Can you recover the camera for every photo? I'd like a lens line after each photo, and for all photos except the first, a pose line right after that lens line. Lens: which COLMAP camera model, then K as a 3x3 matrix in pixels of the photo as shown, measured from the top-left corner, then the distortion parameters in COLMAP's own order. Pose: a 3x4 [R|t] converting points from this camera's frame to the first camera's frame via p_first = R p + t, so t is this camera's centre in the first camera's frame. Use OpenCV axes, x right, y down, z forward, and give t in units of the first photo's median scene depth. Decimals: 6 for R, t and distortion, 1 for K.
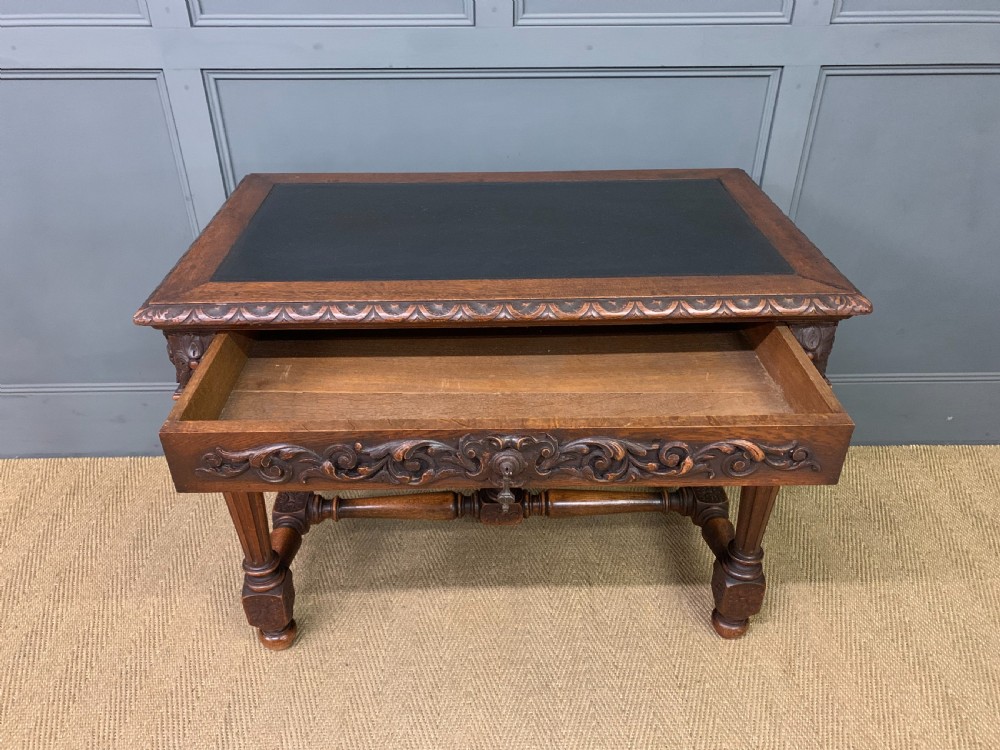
lens RADIAL K [[775.4, 0, 500.2], [0, 775.4, 386.3], [0, 0, 1]] dist [0.012361, 0.002483]
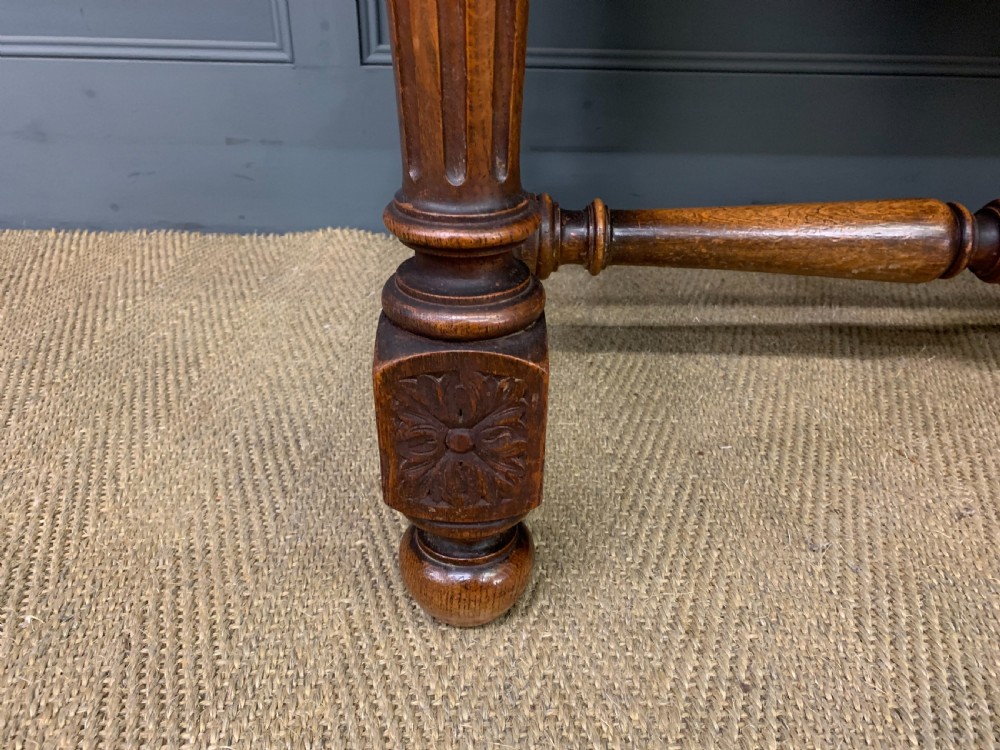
lens RADIAL K [[781.9, 0, 499.3], [0, 781.9, 392.6], [0, 0, 1]] dist [0.007442, -0.001481]
pose [[0.999570, 0.027559, -0.010034, -0.273891], [-0.028033, 0.998323, -0.050640, 0.270929], [0.008622, 0.050899, 0.998667, 0.721697]]
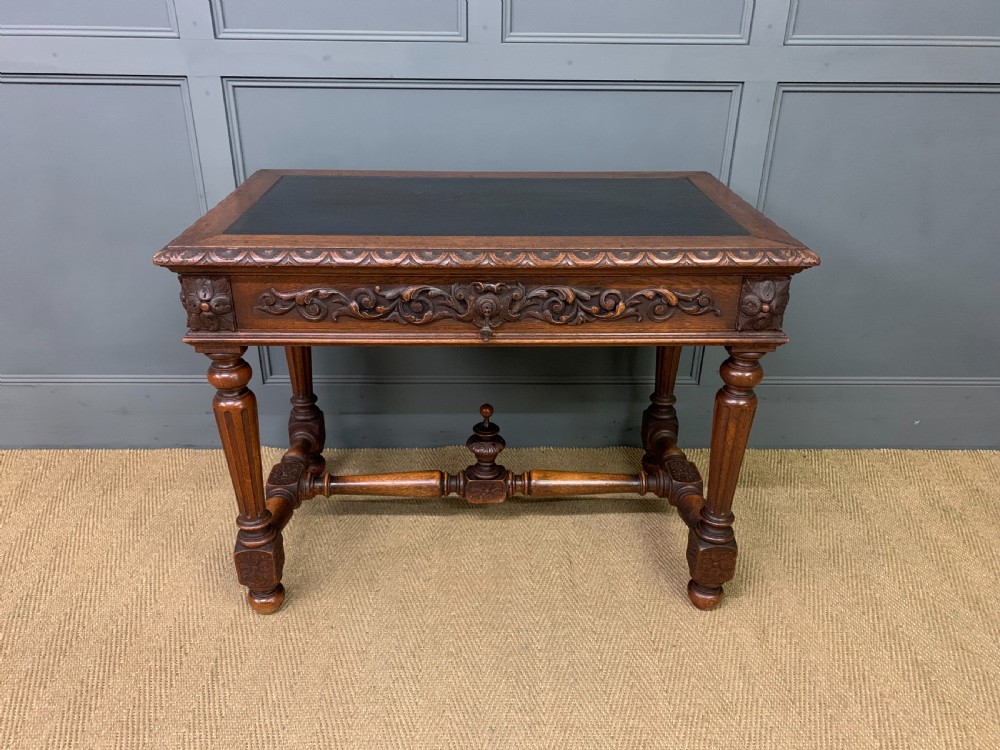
lens RADIAL K [[774.2, 0, 493.7], [0, 774.2, 372.7], [0, 0, 1]] dist [0.014496, 0.002260]
pose [[0.999916, 0.012946, 0.000157, 0.011213], [-0.012840, 0.993147, -0.116168, 0.137967], [-0.001660, 0.116156, 0.993230, -0.056837]]
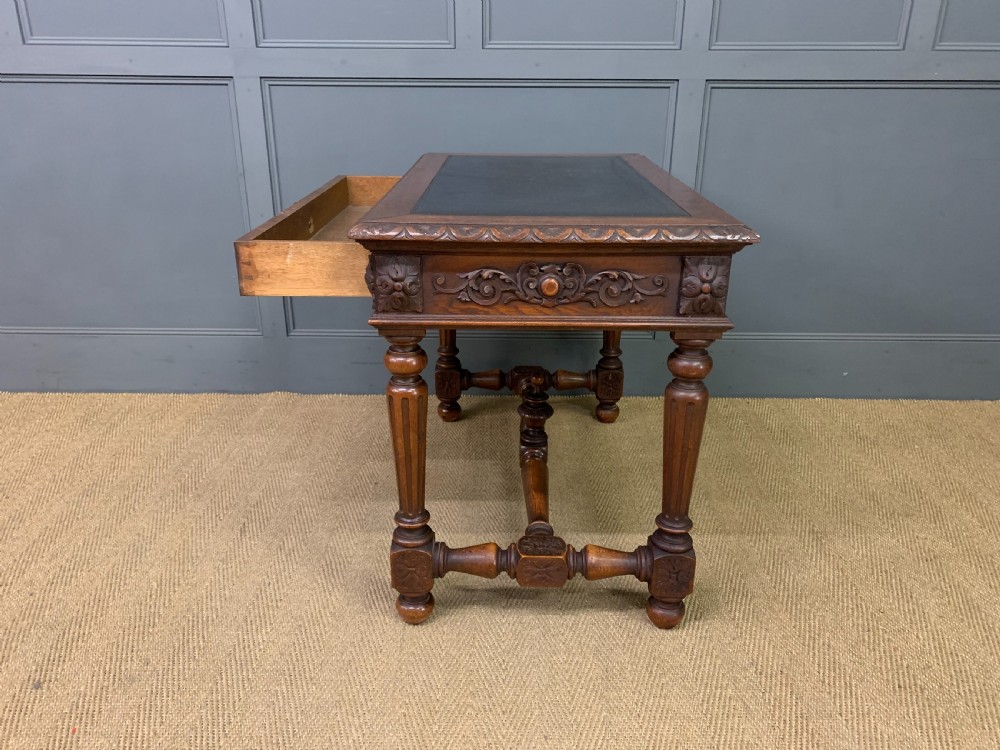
lens RADIAL K [[776.6, 0, 496.7], [0, 776.6, 373.7], [0, 0, 1]] dist [0.005517, 0.014187]
pose [[0.999521, 0.017147, -0.025759, 0.087608], [-0.021644, 0.982322, -0.185942, 0.370154], [0.022115, 0.186411, 0.982223, -0.269477]]
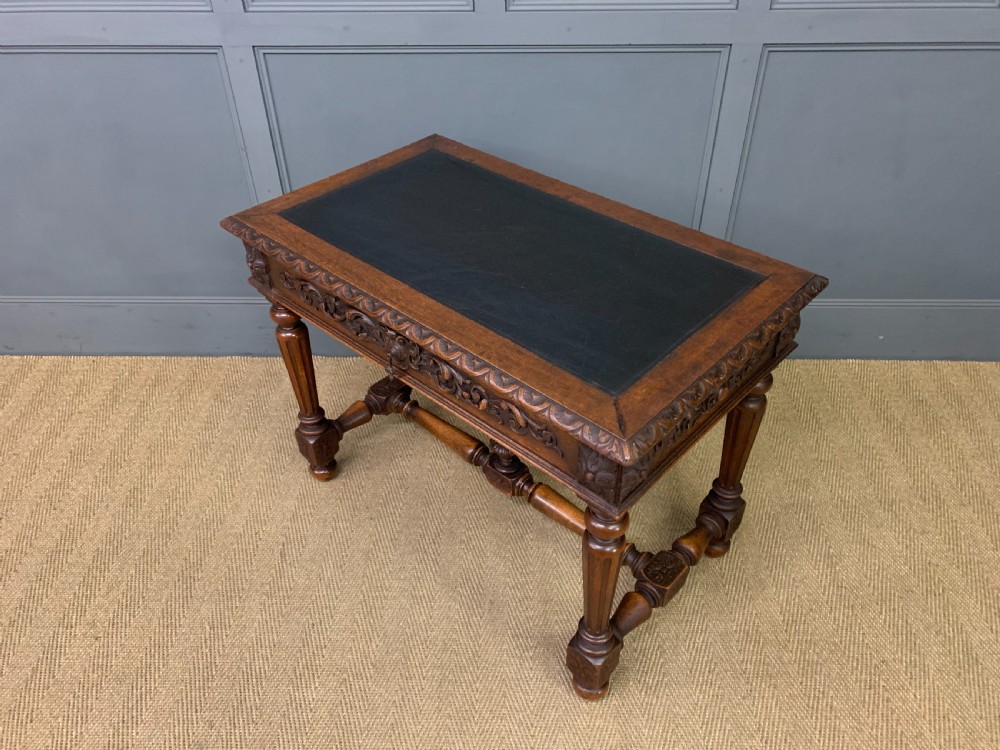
lens RADIAL K [[773.8, 0, 503.3], [0, 773.8, 369.9], [0, 0, 1]] dist [0.011184, 0.005108]
pose [[0.999035, 0.020343, -0.038933, 0.070460], [-0.016081, 0.994150, 0.106802, -0.035331], [0.040878, -0.106073, 0.993518, -0.259838]]
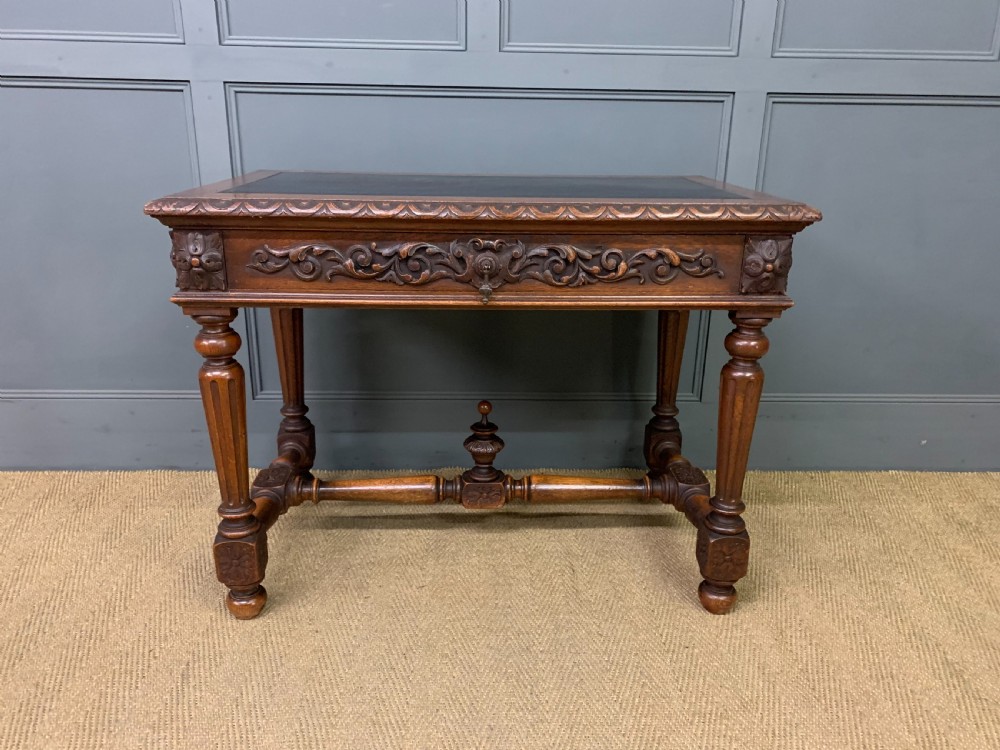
lens RADIAL K [[775.1, 0, 504.0], [0, 775.1, 370.9], [0, 0, 1]] dist [0.014265, -0.000492]
pose [[0.999744, 0.013714, 0.018001, 0.008902], [-0.008798, 0.968427, -0.249143, 0.279527], [-0.020849, 0.248921, 0.968299, -0.000706]]
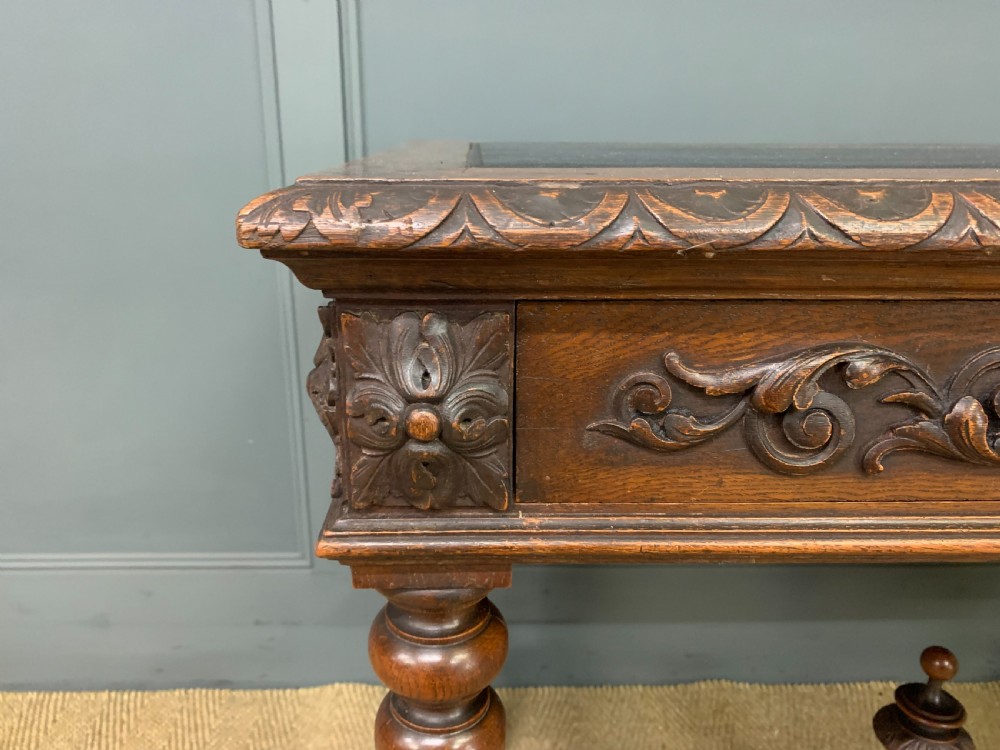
lens RADIAL K [[781.9, 0, 499.3], [0, 781.9, 392.6], [0, 0, 1]] dist [0.007442, -0.001481]
pose [[0.999924, 0.007933, 0.009446, -0.271649], [-0.005432, 0.970706, -0.240210, 0.021815], [-0.011075, 0.240140, 0.970675, 0.533826]]
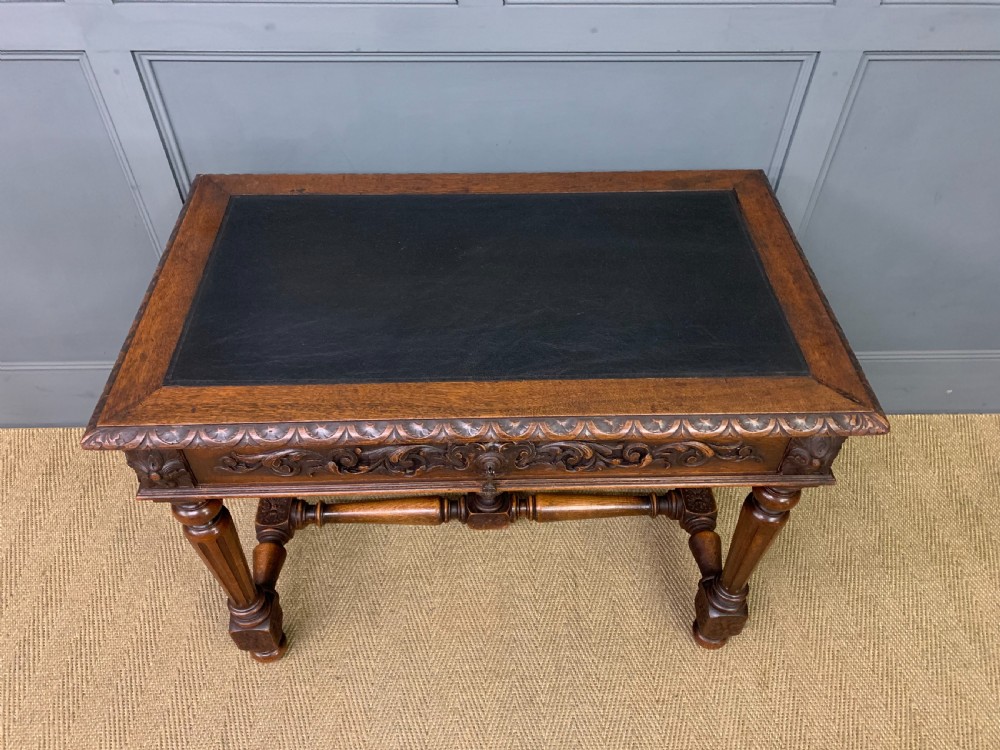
lens RADIAL K [[773.9, 0, 503.7], [0, 773.9, 384.8], [0, 0, 1]] dist [0.013290, 0.002163]
pose [[0.999822, 0.003232, 0.018590, 0.002580], [-0.007678, 0.969650, 0.244377, -0.266861], [-0.017236, -0.244477, 0.969502, 0.091617]]
